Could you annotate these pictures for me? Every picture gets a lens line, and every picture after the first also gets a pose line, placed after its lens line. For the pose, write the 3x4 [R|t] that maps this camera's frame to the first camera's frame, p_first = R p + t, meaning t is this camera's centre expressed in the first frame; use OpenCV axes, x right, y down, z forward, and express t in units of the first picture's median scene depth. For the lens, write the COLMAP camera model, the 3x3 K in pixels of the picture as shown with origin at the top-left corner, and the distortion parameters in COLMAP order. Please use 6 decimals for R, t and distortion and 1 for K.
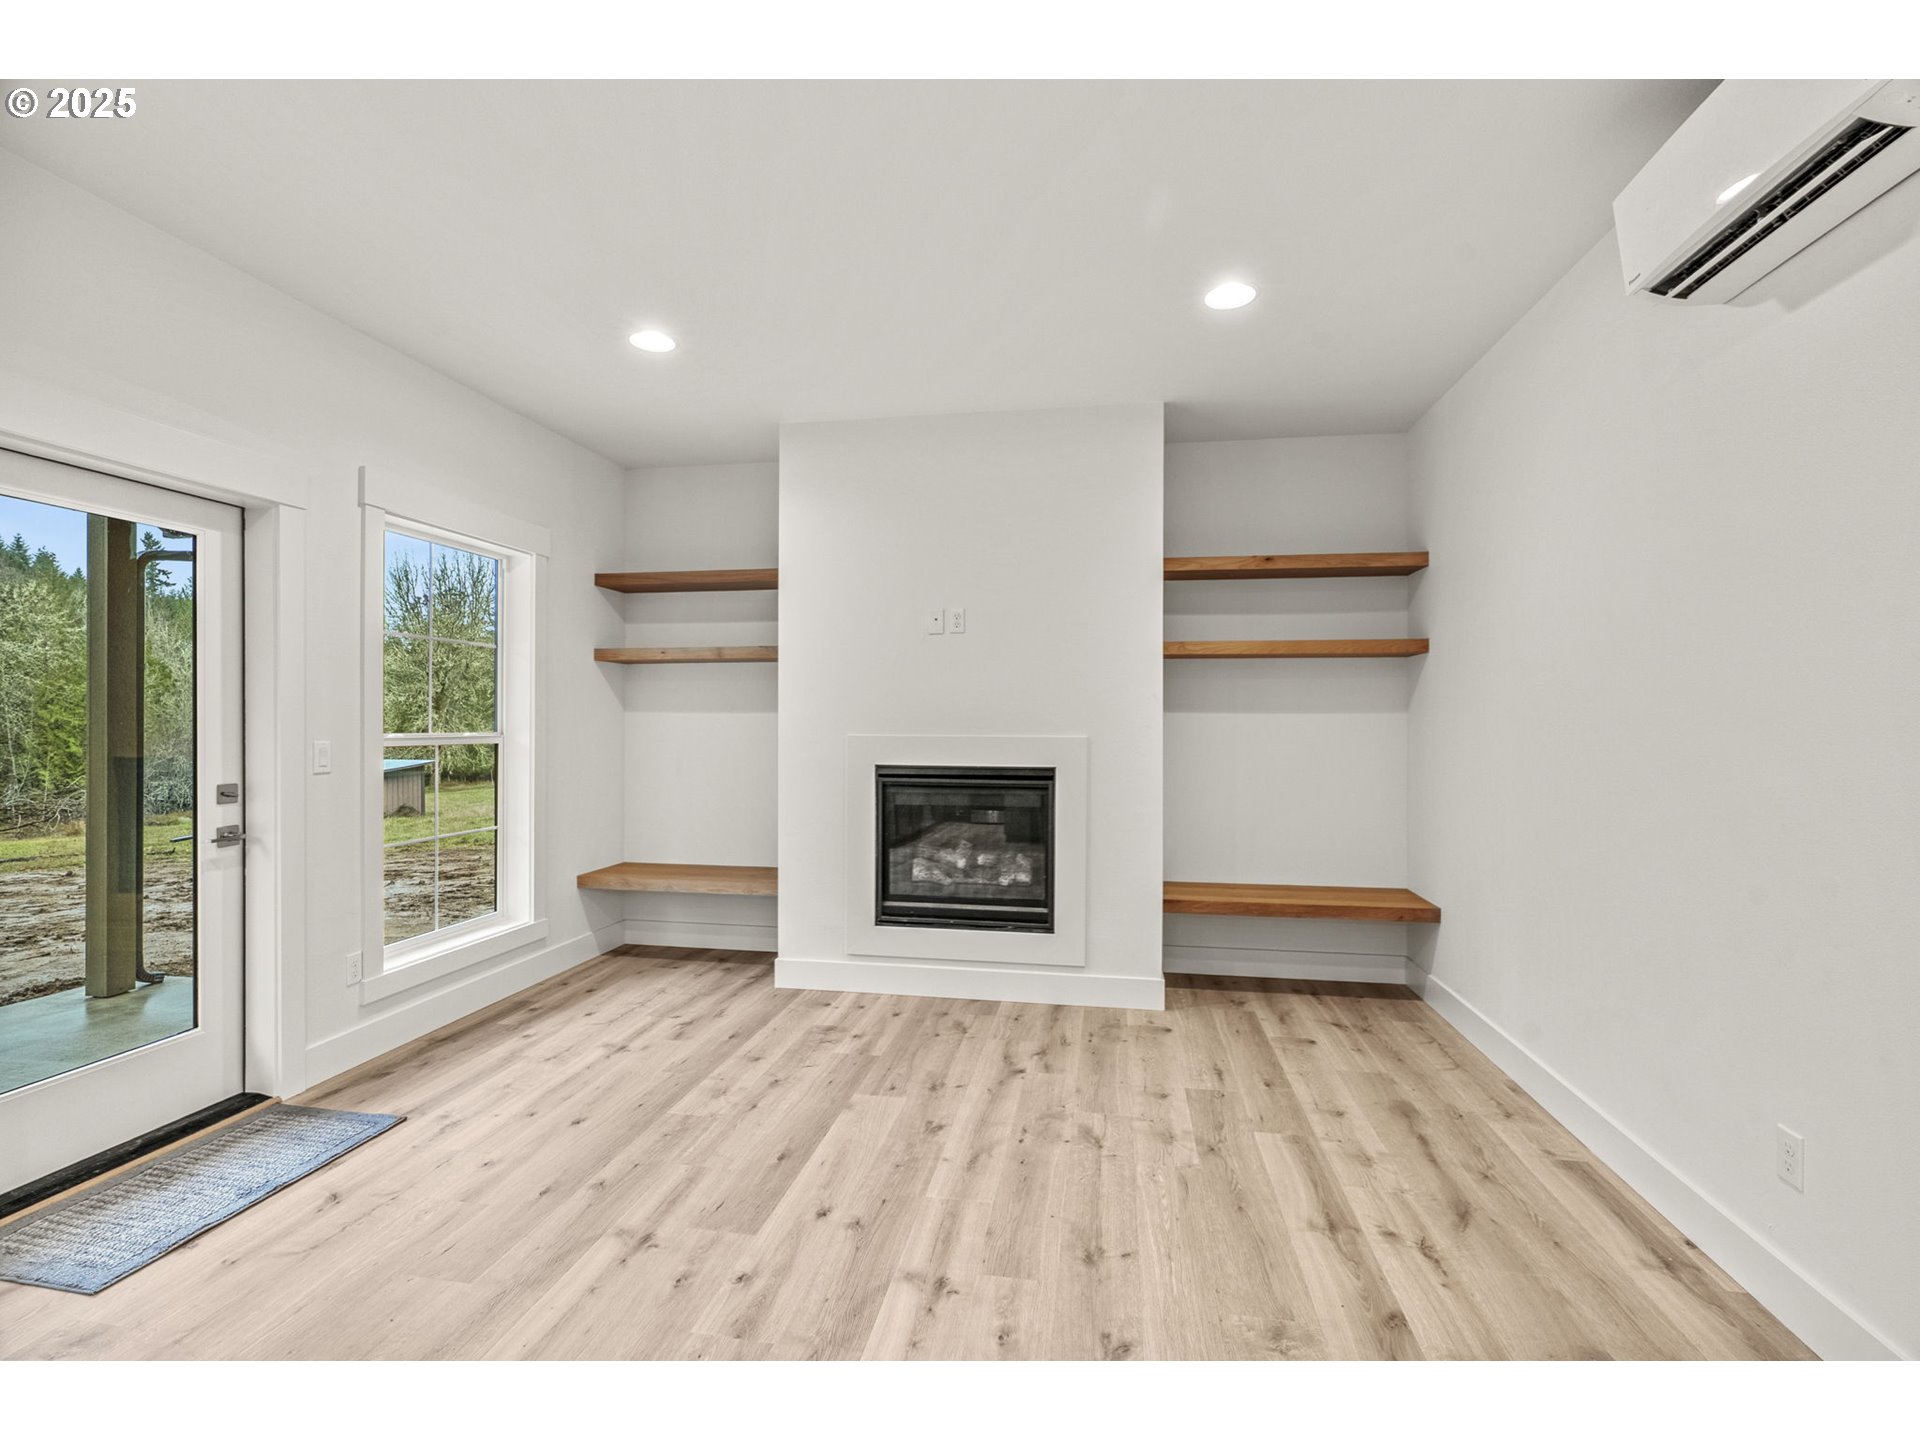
lens RADIAL K [[867.9, 0, 965.5], [0, 867.9, 716.0], [0, 0, 1]] dist [-0.017092, 0.003134]
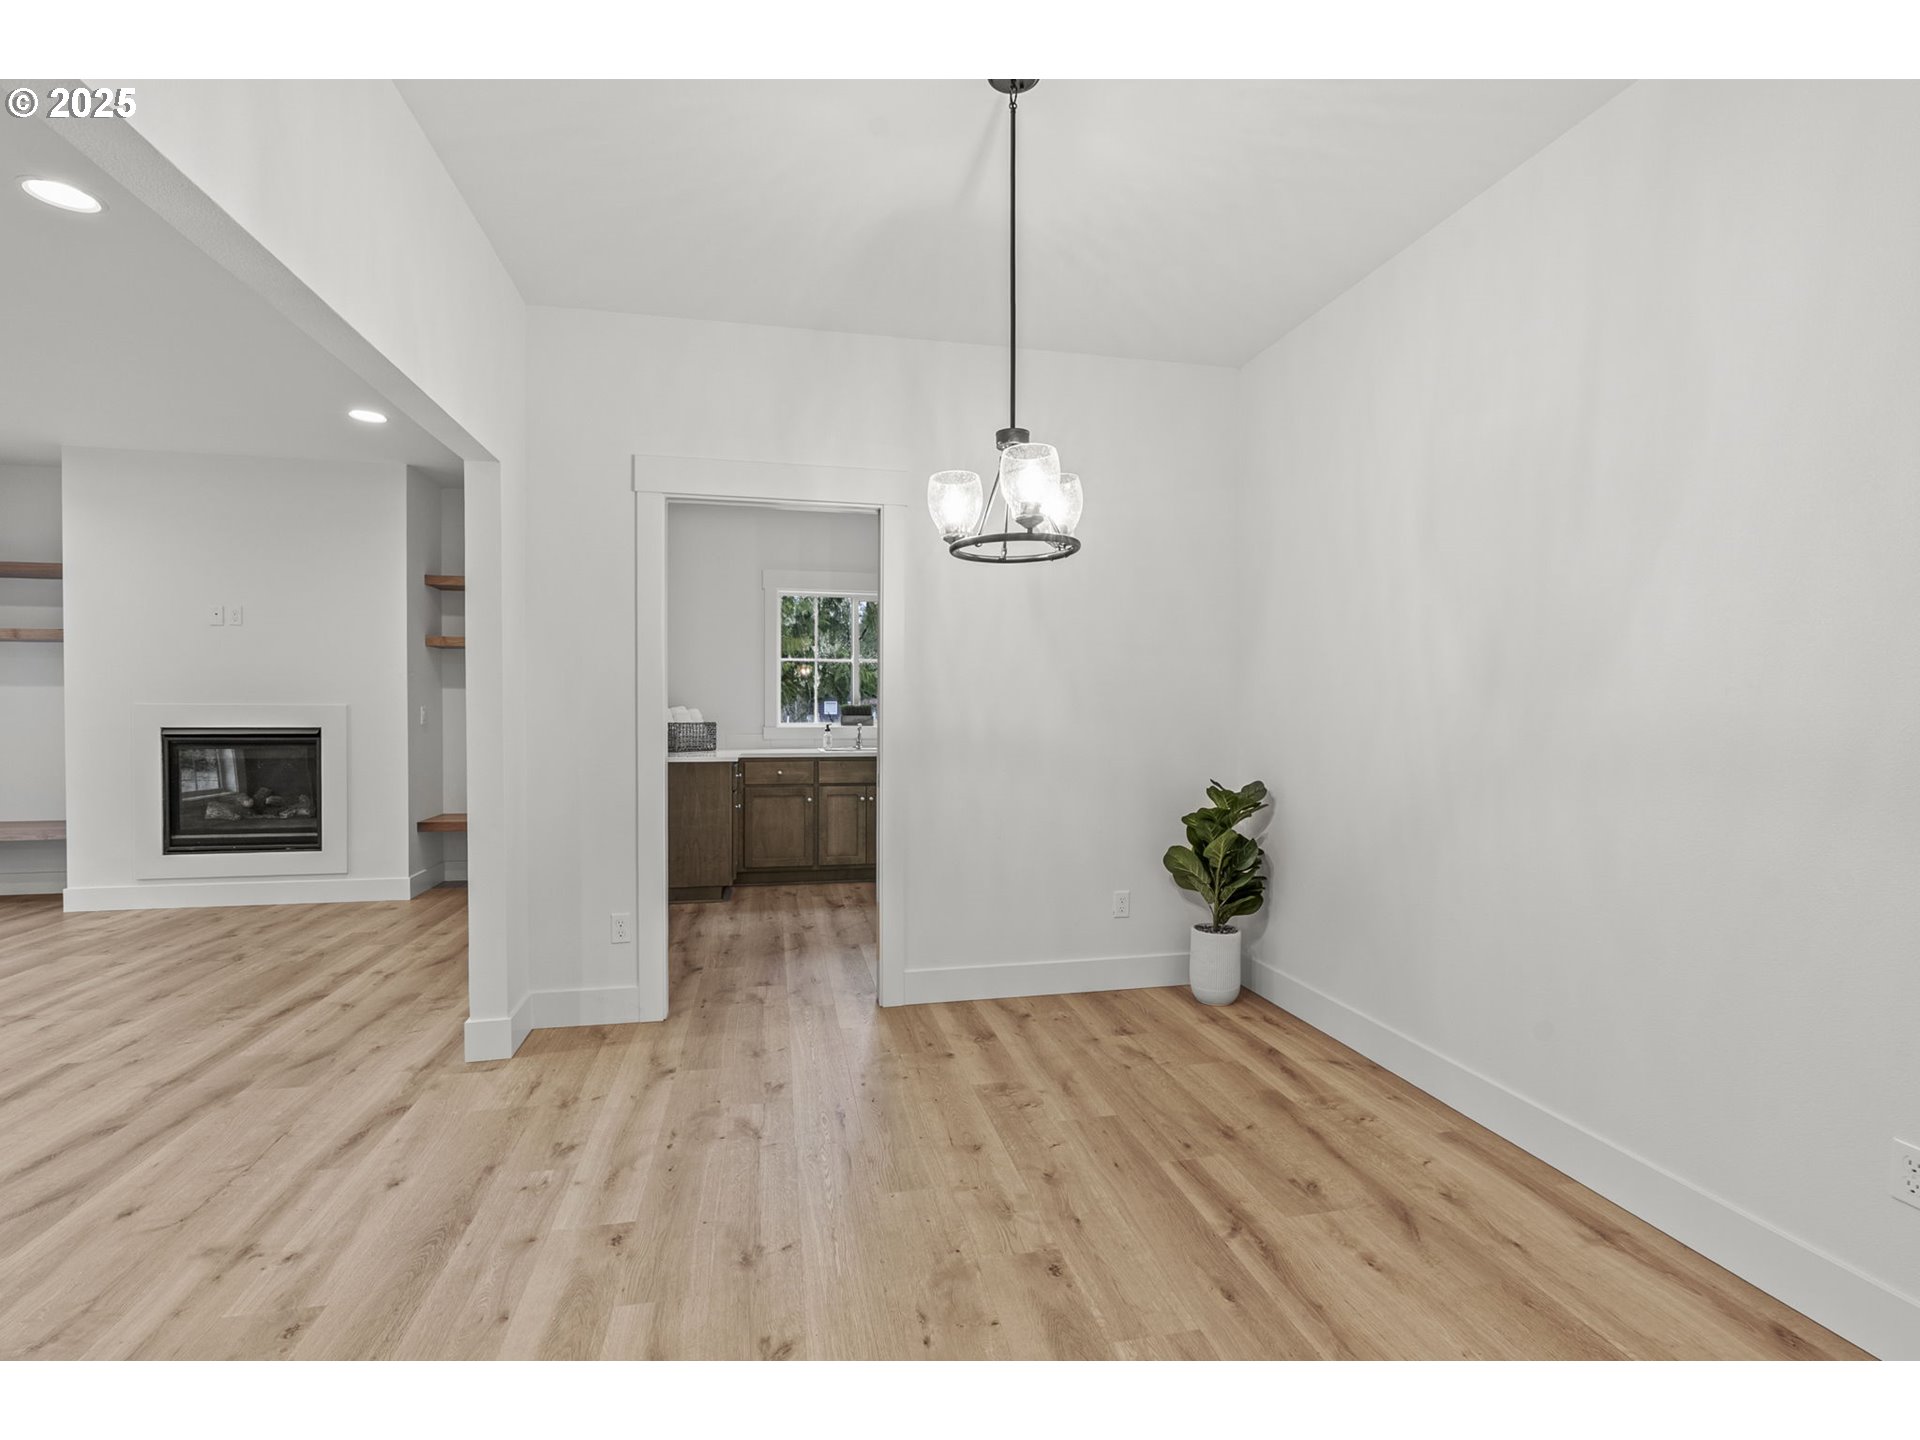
lens RADIAL K [[867.9, 0, 971.1], [0, 867.9, 711.8], [0, 0, 1]] dist [-0.017092, 0.003134]
pose [[0.918736, -0.000890, 0.394871, 0.490172], [-0.004576, 0.999906, 0.012899, 0.012364], [-0.394846, -0.013658, 0.918646, -0.610306]]
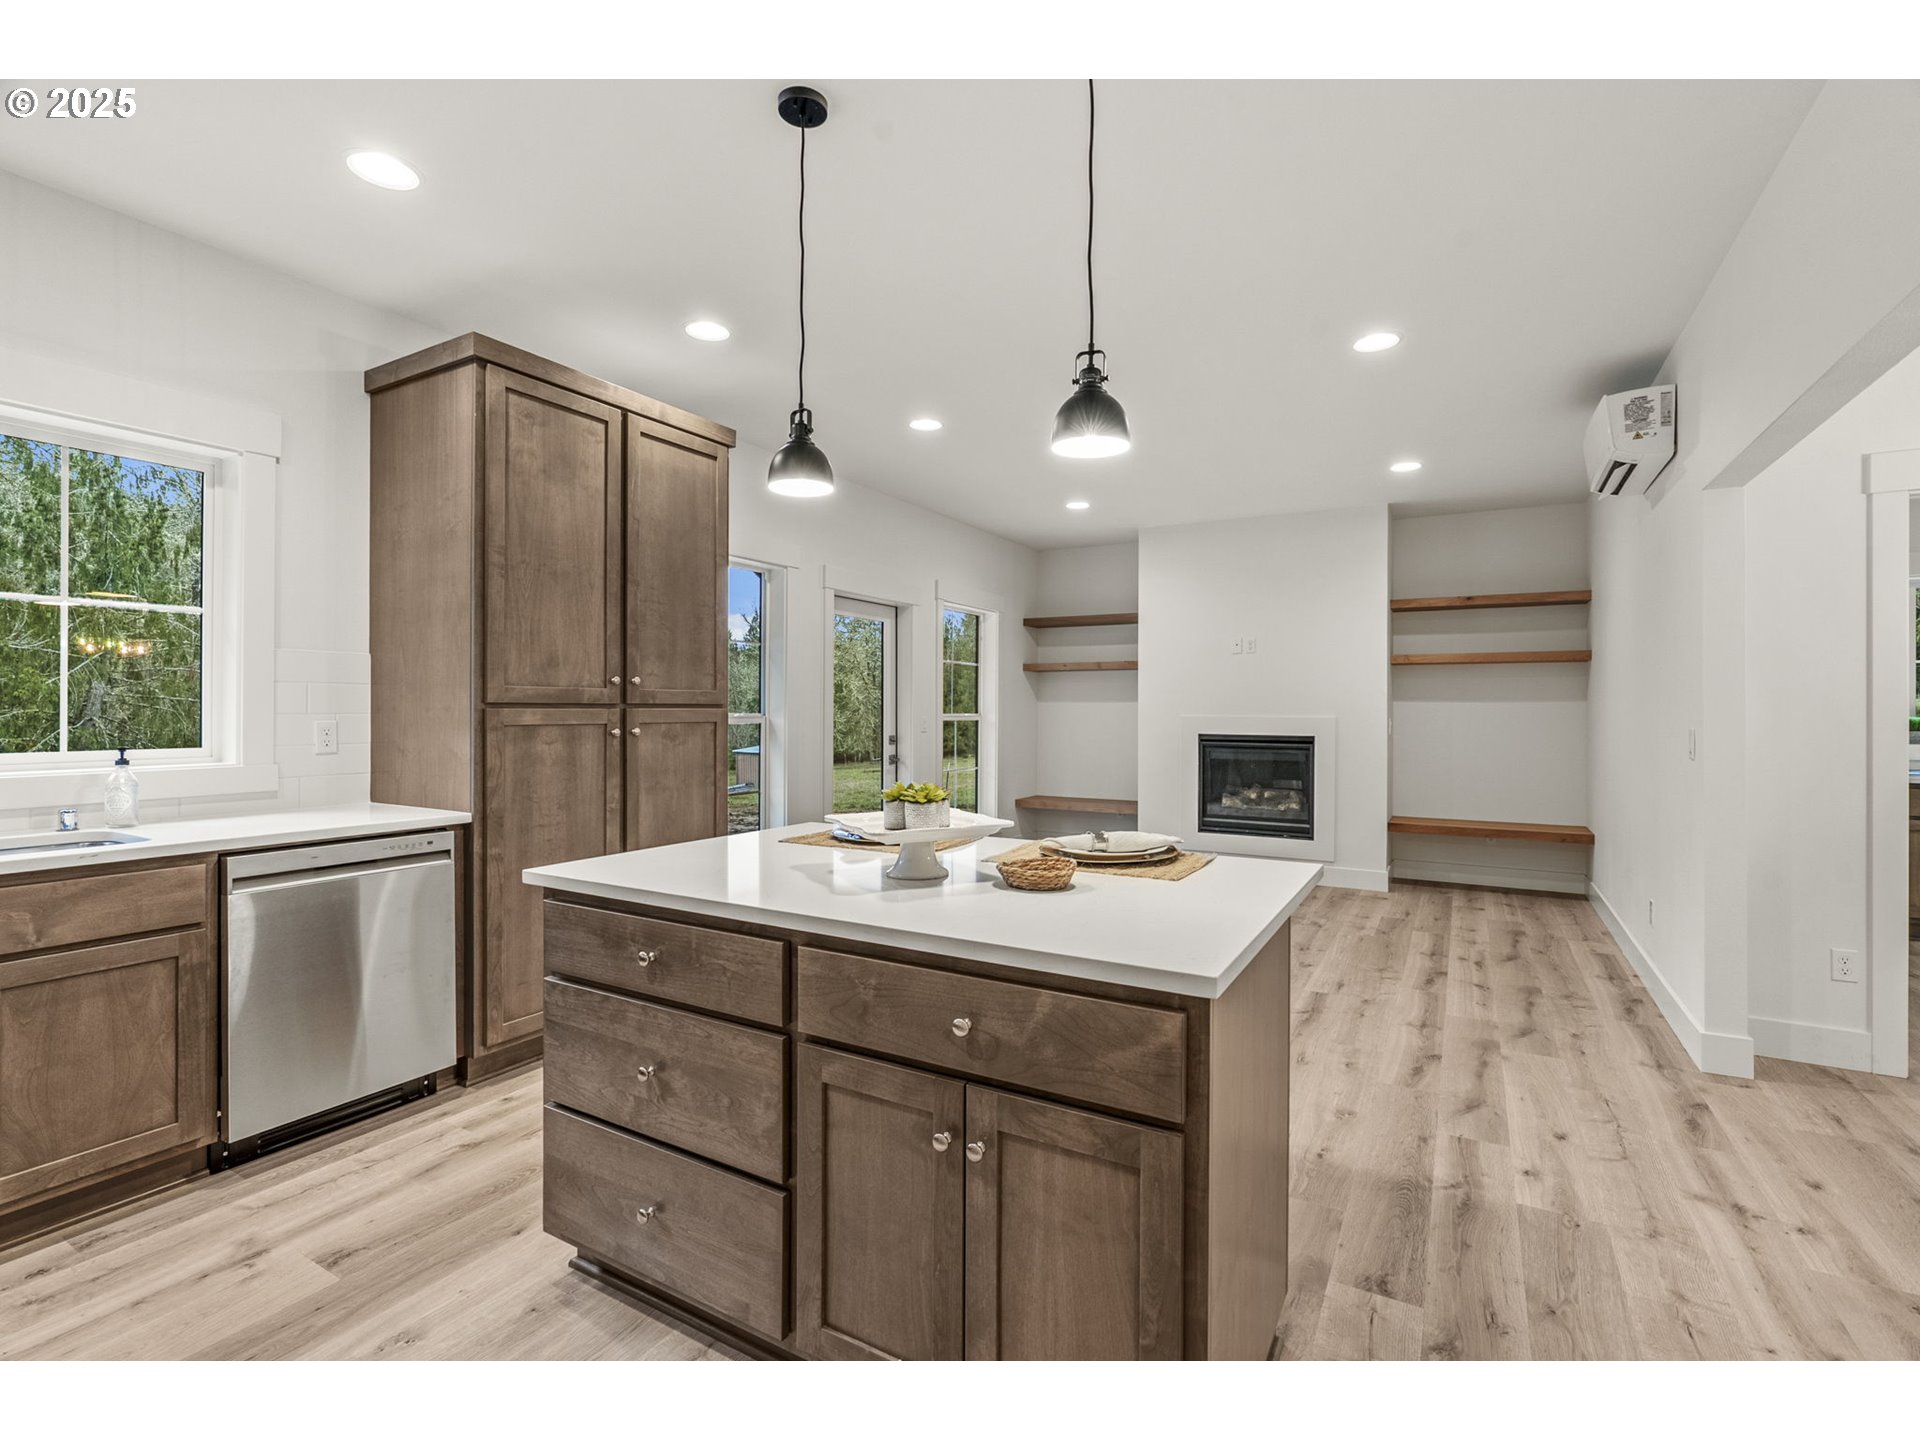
lens RADIAL K [[867.9, 0, 976.5], [0, 867.9, 715.2], [0, 0, 1]] dist [-0.017092, 0.003134]
pose [[0.941280, 0.002790, -0.337616, 0.054390], [0.000979, 0.999939, 0.010992, 0.002861], [0.337626, -0.010677, 0.941220, -0.682030]]
